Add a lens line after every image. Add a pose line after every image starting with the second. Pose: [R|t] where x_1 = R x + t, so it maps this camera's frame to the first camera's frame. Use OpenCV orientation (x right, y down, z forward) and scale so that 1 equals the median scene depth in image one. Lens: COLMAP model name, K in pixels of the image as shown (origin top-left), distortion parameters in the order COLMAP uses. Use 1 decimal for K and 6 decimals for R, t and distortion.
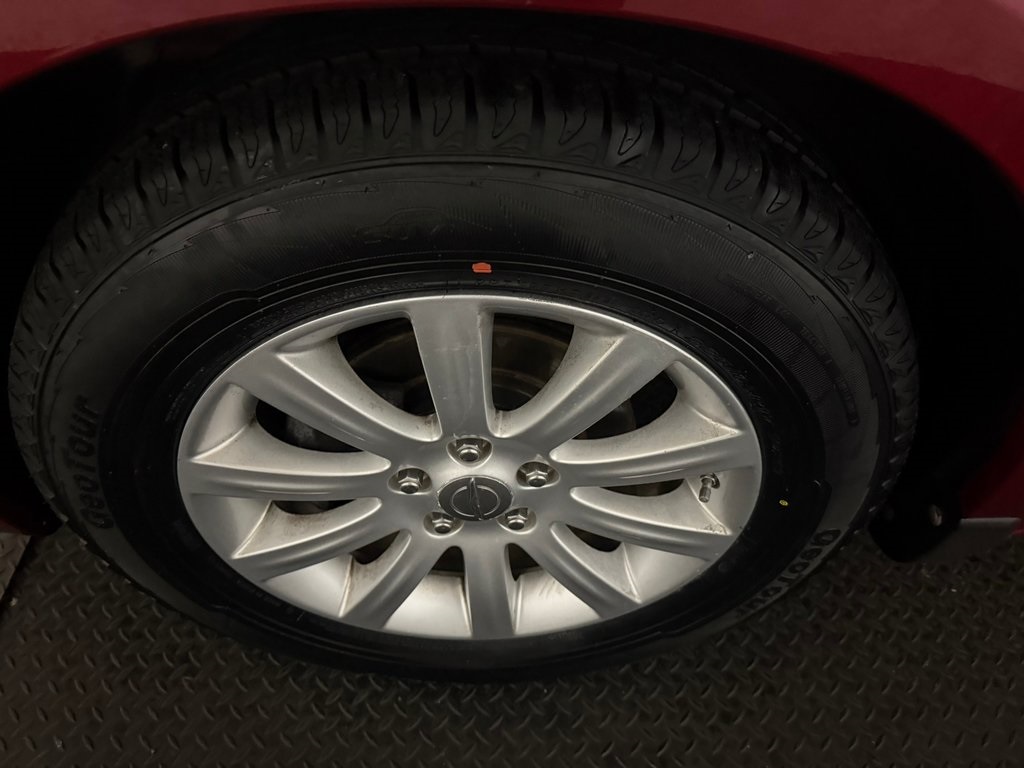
lens RADIAL K [[733.7, 0, 512.0], [0, 733.7, 384.0], [0, 0, 1]] dist [-0.001727, -0.004869]
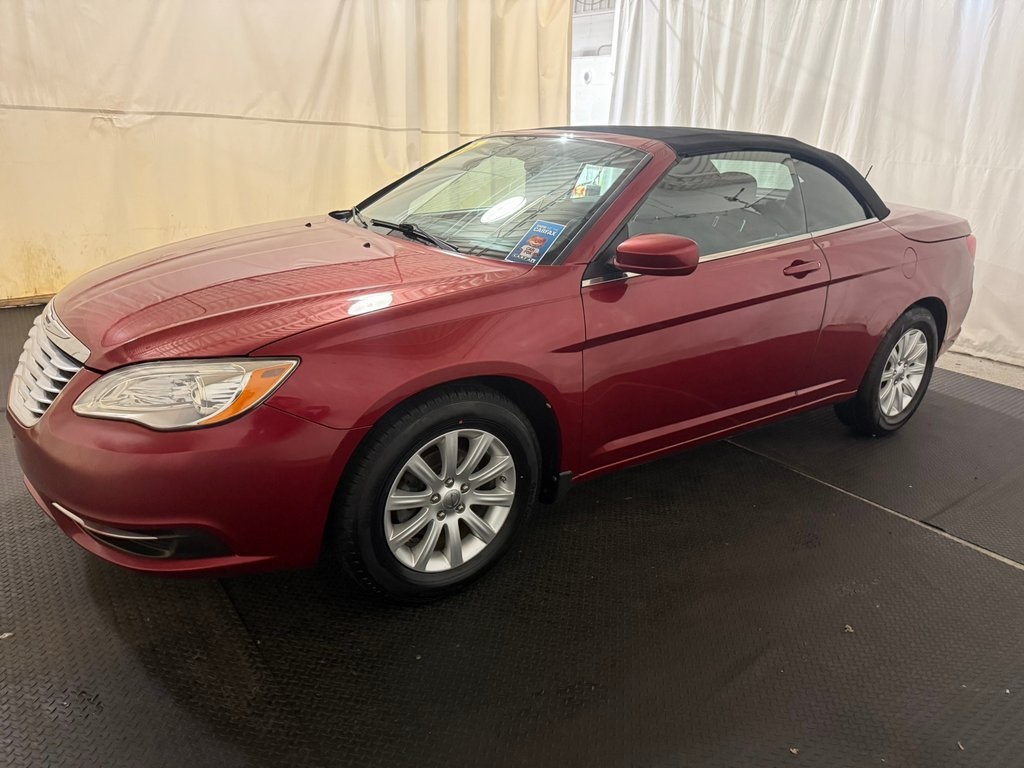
lens RADIAL K [[730.2, 0, 516.5], [0, 730.2, 381.8], [0, 0, 1]] dist [0.015056, -0.025308]
pose [[0.814075, -0.165892, 0.556563, -1.755144], [0.395904, 0.859669, -0.322845, 0.977247], [-0.424903, 0.483165, 0.765512, -2.243427]]
